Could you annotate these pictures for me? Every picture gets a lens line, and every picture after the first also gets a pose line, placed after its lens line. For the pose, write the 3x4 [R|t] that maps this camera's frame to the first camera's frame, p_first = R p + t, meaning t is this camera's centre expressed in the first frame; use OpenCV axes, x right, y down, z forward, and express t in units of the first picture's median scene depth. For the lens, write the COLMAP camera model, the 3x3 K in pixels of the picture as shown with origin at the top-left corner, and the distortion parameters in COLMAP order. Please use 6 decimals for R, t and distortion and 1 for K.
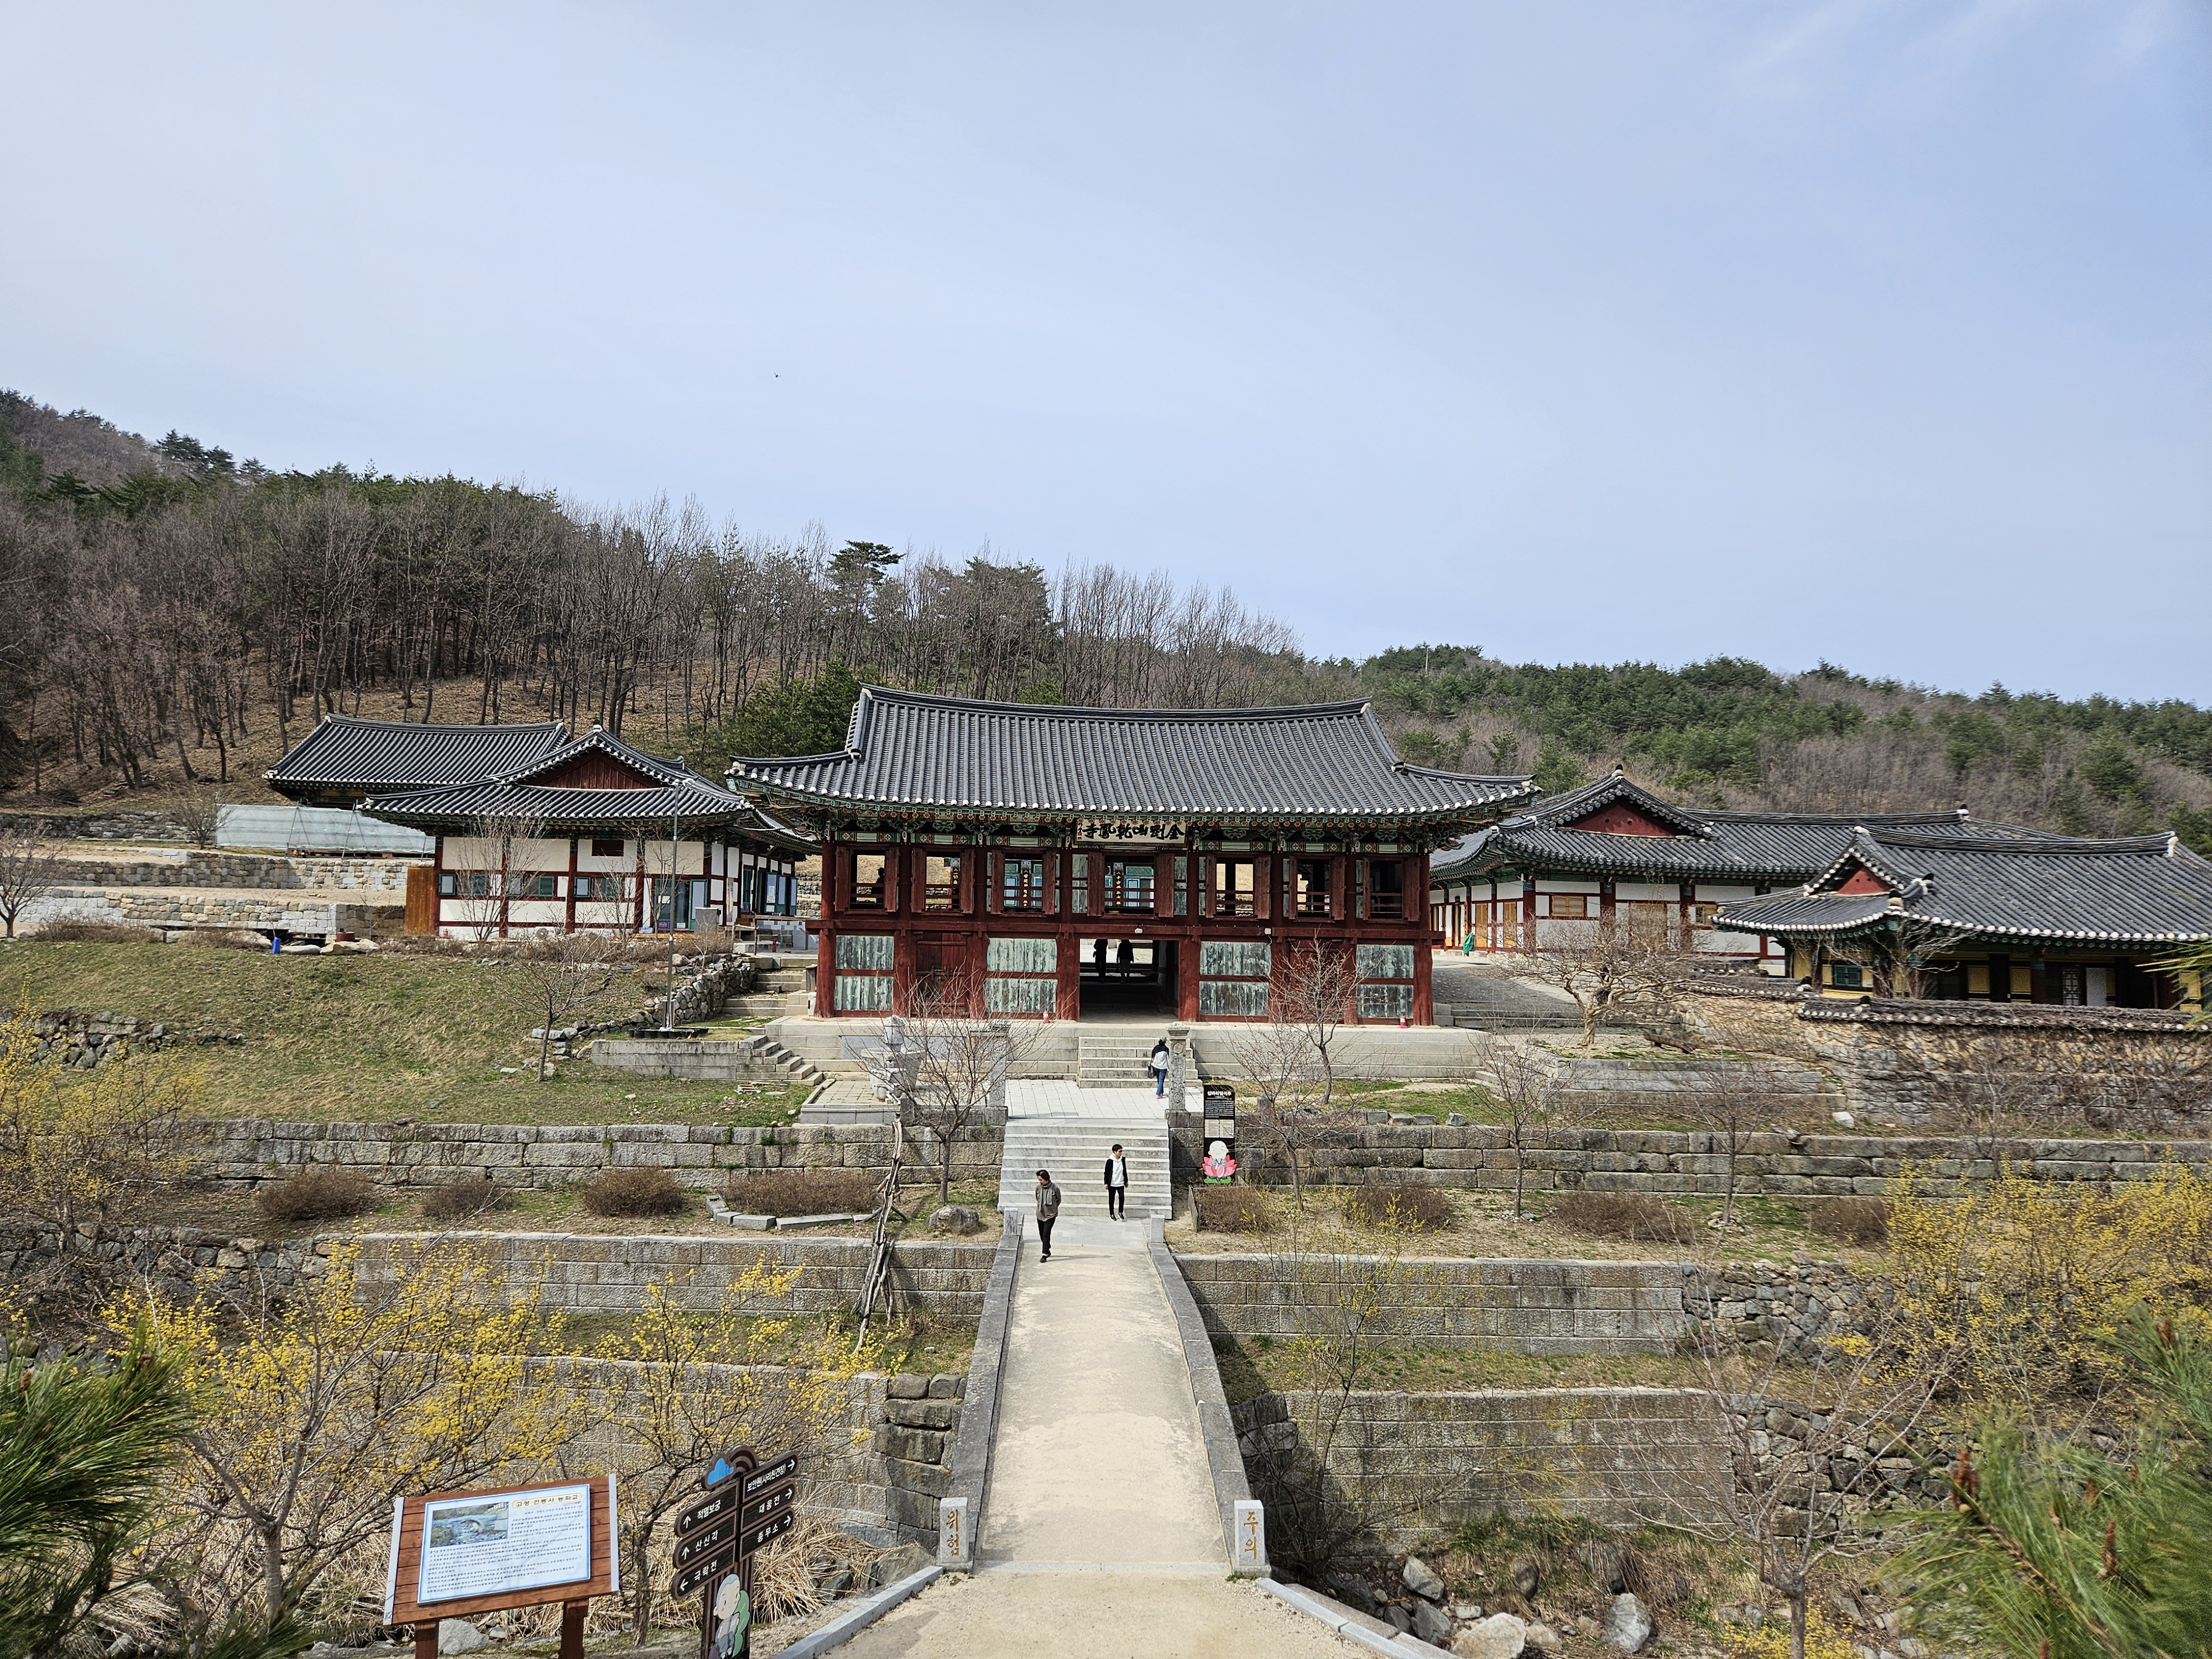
lens RADIAL K [[1482.0, 0, 1074.9], [0, 1482.0, 817.5], [0, 0, 1]] dist [0.085824, -0.077368]
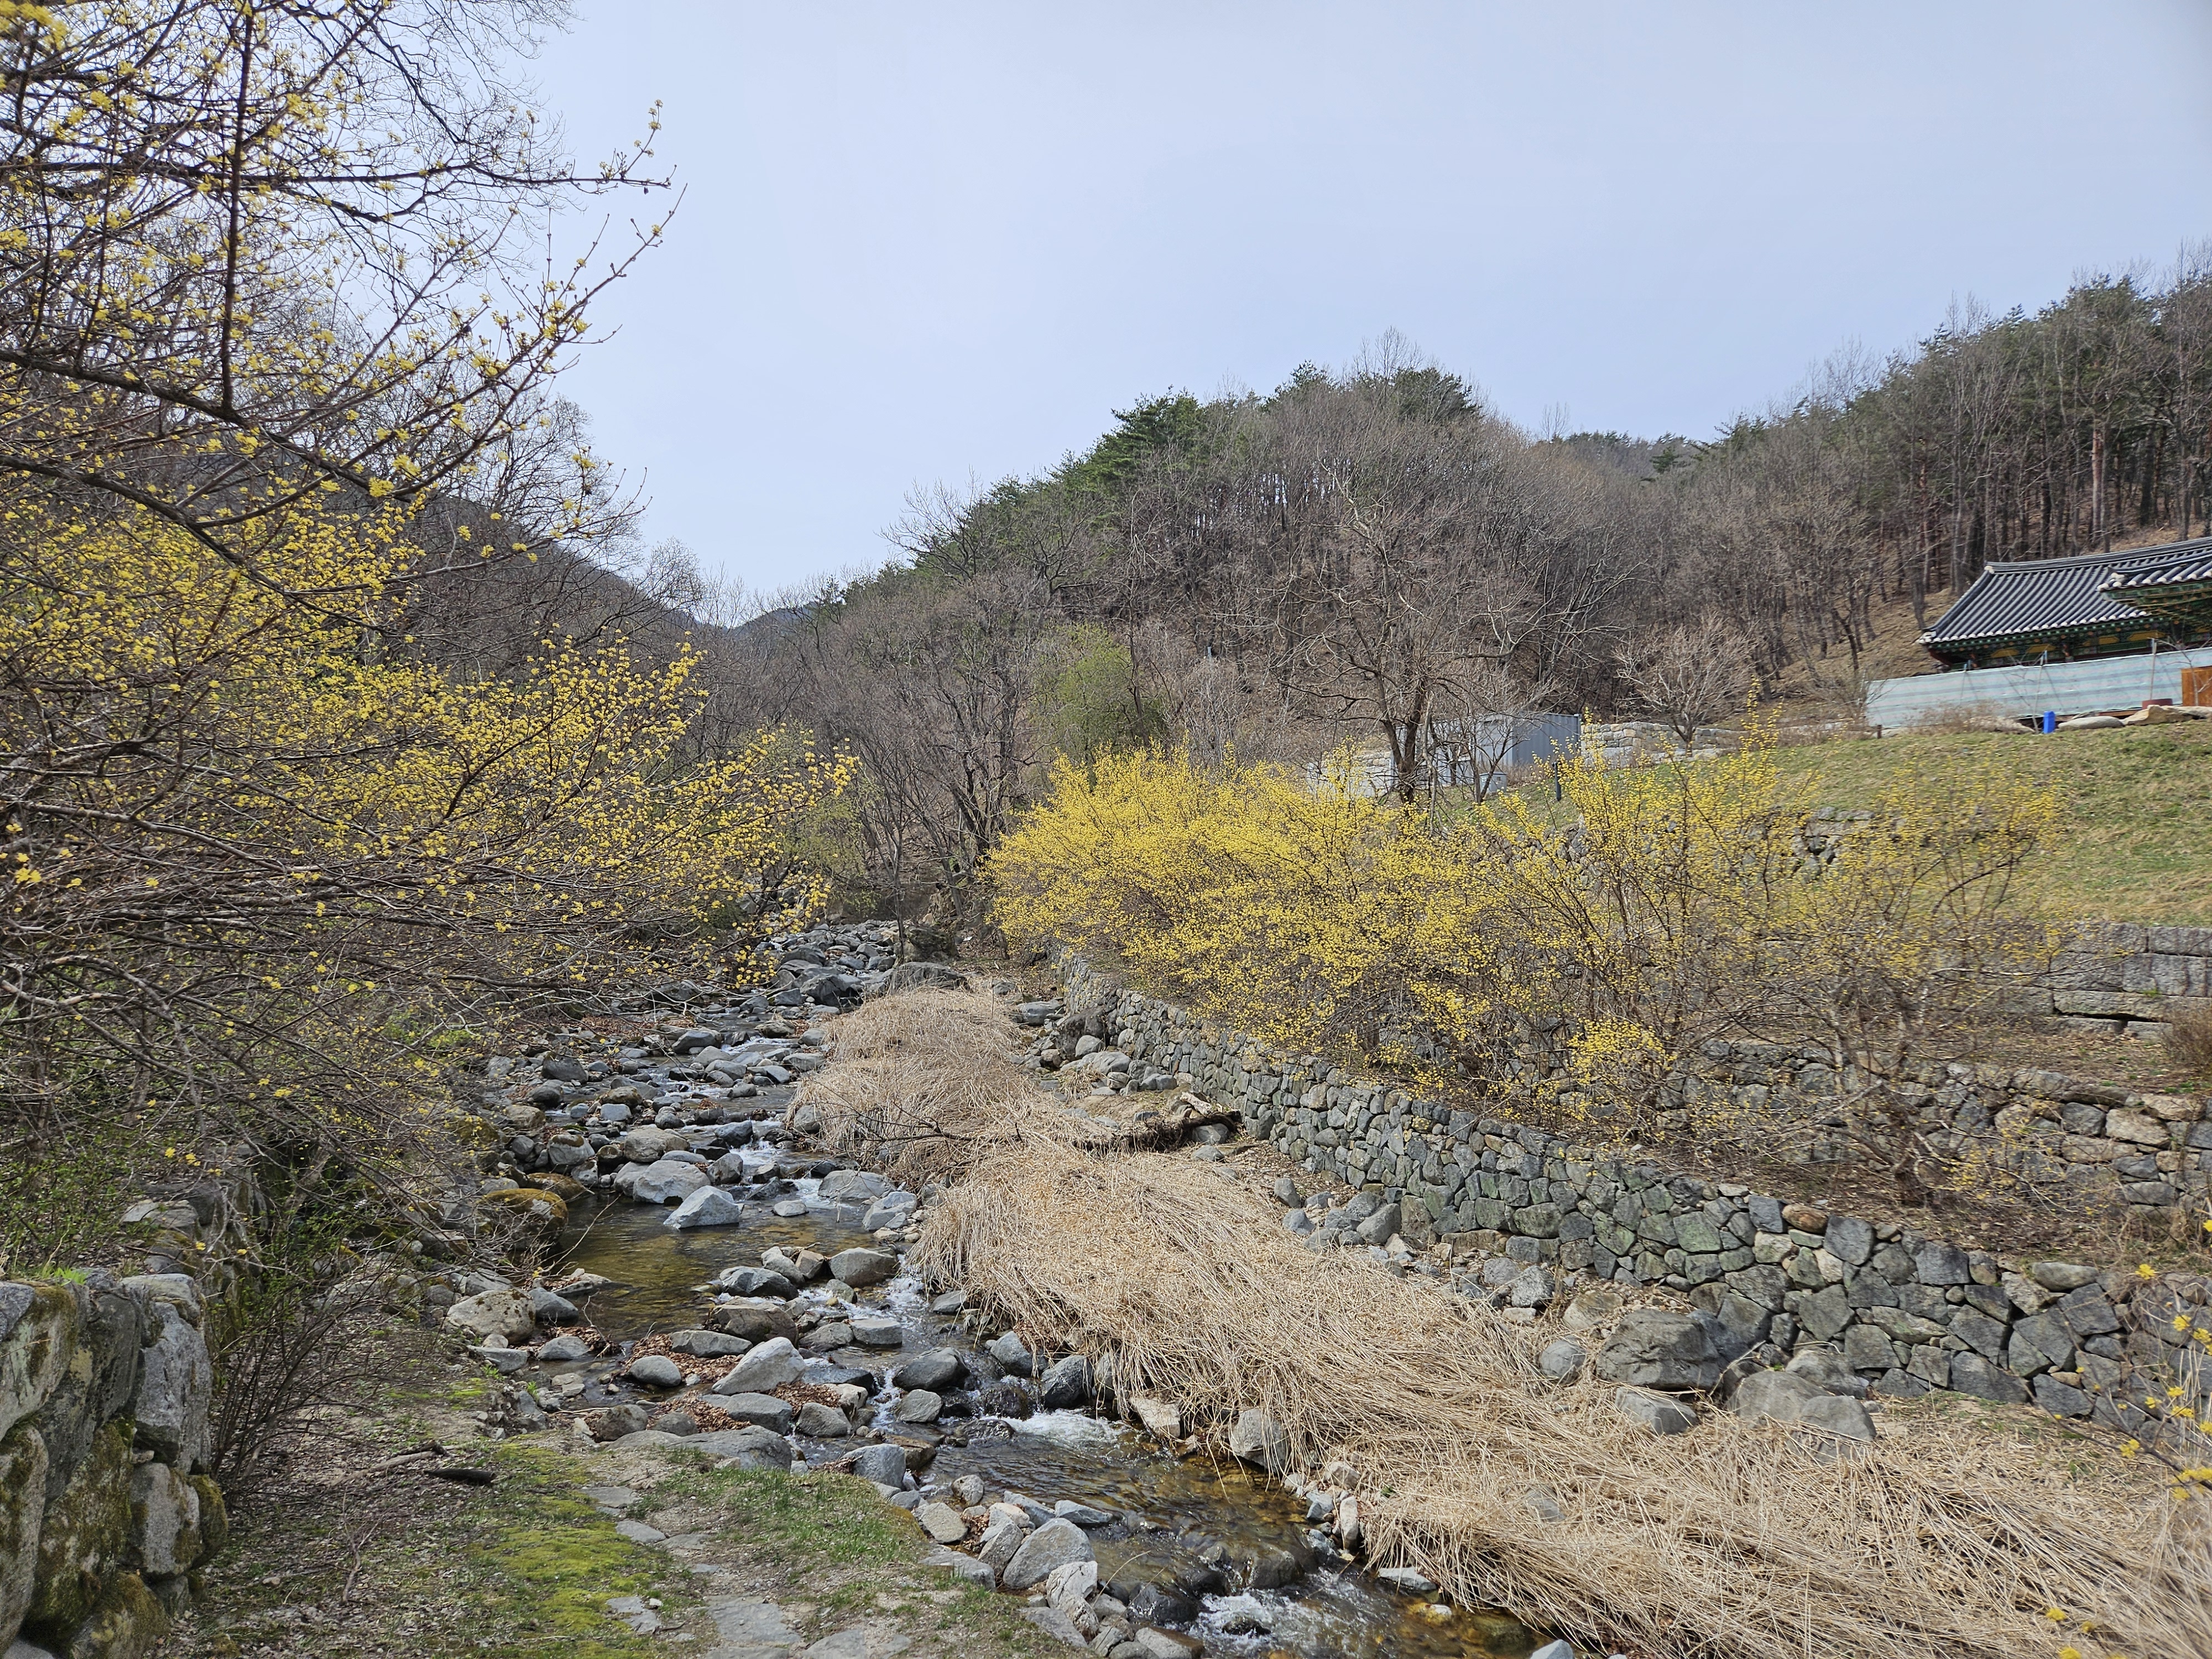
lens RADIAL K [[1482.0, 0, 1074.9], [0, 1482.0, 817.5], [0, 0, 1]] dist [0.085824, -0.077368]
pose [[0.564433, -0.066077, -0.822830, -0.241848], [0.064696, 0.997266, -0.035706, 0.134260], [0.822940, -0.033080, 0.567165, 0.282646]]
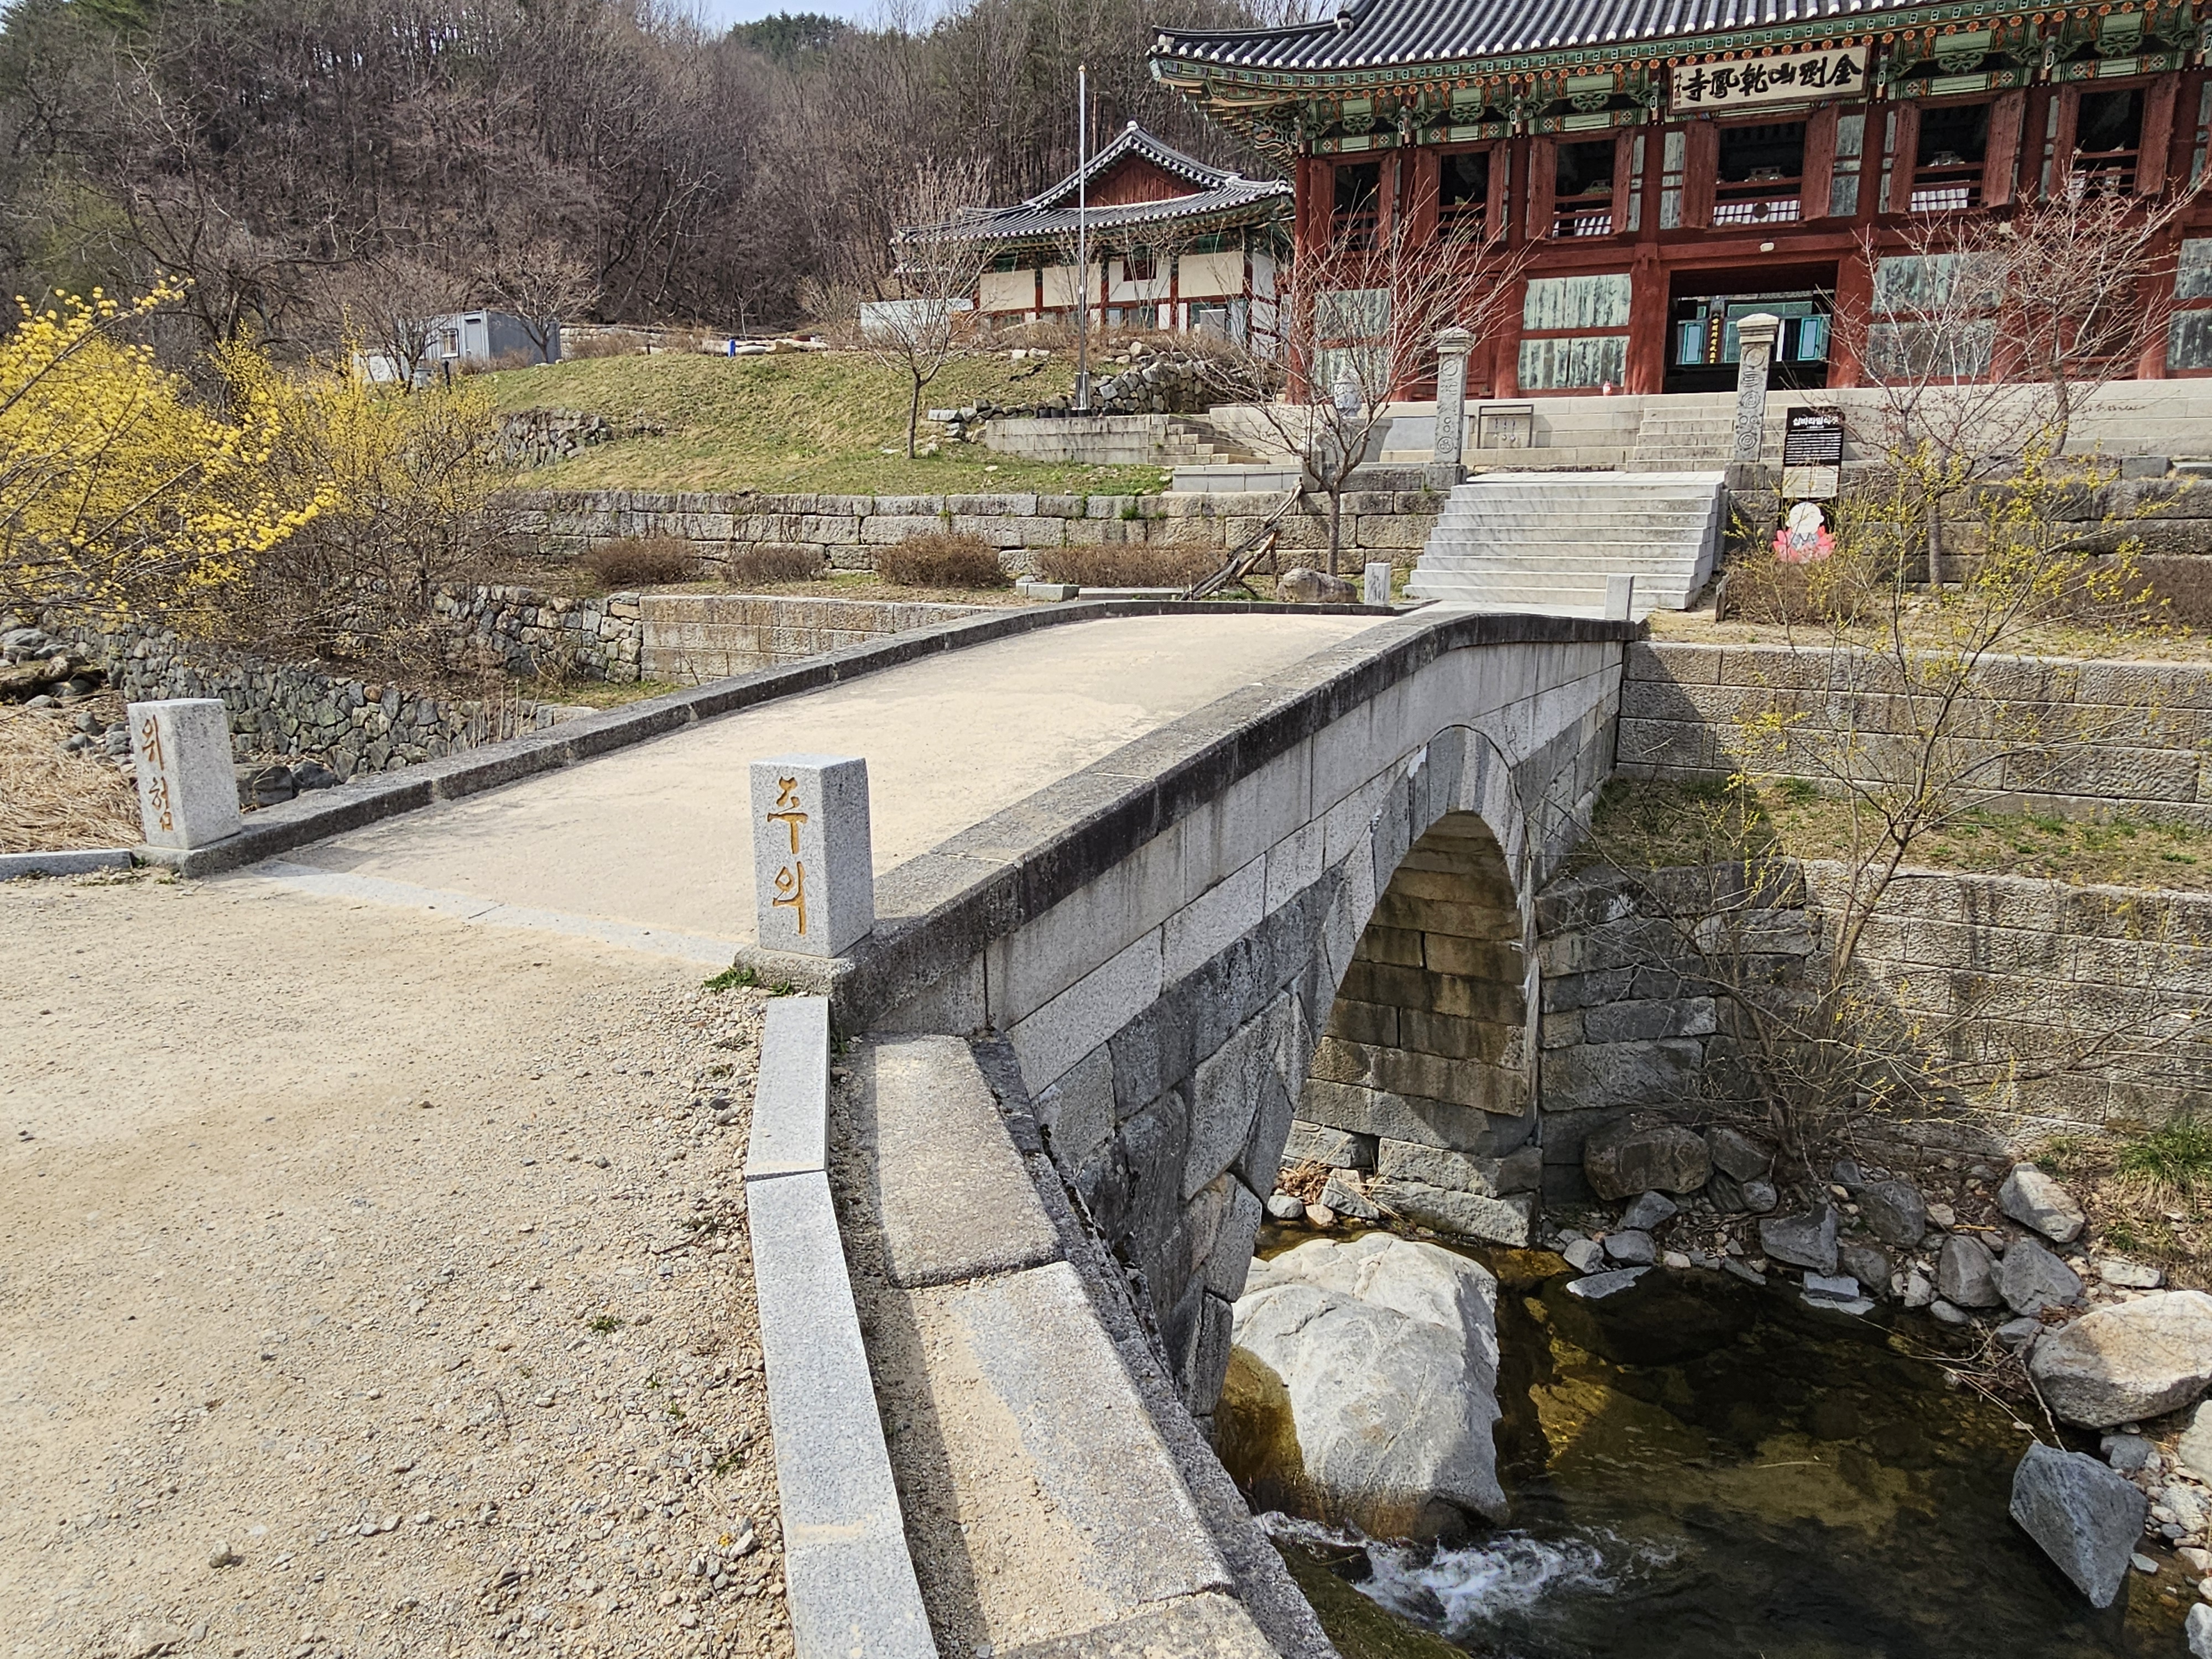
lens RADIAL K [[1453.9, 0, 1099.7], [0, 1453.9, 819.5], [0, 0, 1]] dist [0.003809, -0.003576]
pose [[0.882654, 0.080714, -0.463042, 0.112297], [0.048817, 0.964075, 0.261104, 0.154092], [0.467482, -0.253069, 0.847005, 0.306169]]
